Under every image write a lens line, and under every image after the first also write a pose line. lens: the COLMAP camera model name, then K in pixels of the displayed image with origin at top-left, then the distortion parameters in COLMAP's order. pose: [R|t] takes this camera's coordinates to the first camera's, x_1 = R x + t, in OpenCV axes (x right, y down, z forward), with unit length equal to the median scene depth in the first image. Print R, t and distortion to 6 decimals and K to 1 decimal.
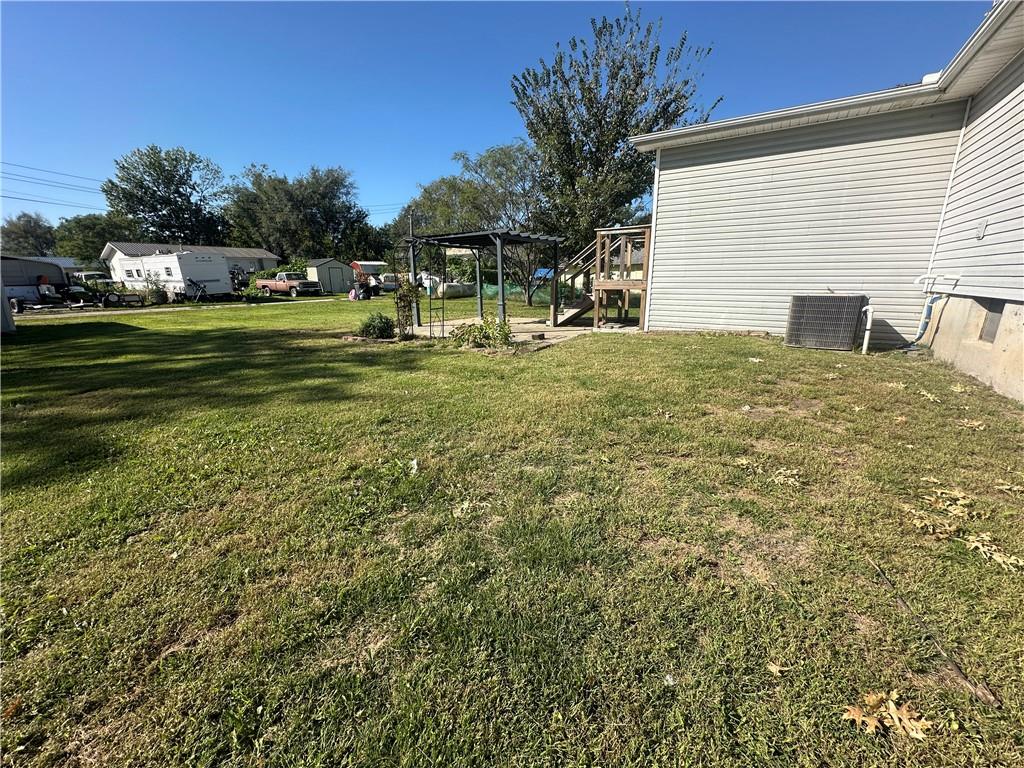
lens RADIAL K [[409.3, 0, 515.3], [0, 409.3, 382.4], [0, 0, 1]] dist [-0.005540, 0.001966]
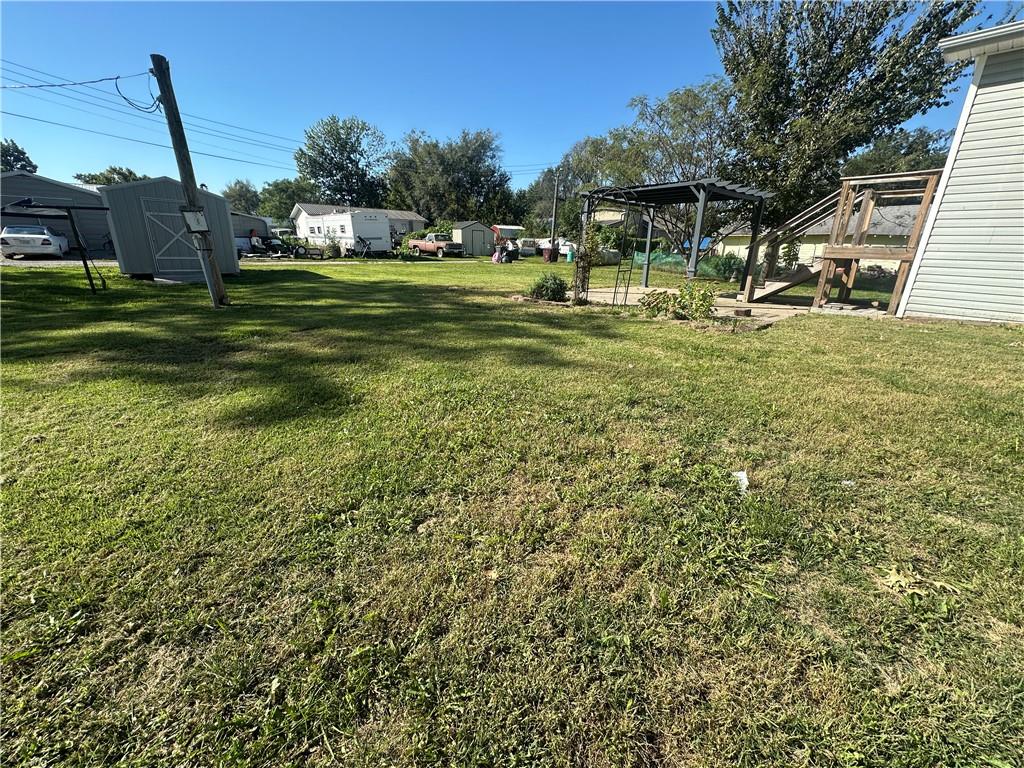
lens RADIAL K [[409.3, 0, 515.5], [0, 409.3, 383.9], [0, 0, 1]] dist [-0.005540, 0.001966]
pose [[0.957266, 0.125047, -0.260779, -0.133481], [-0.105927, 0.990632, 0.086185, 0.006784], [0.269113, -0.054879, 0.961544, 0.071093]]
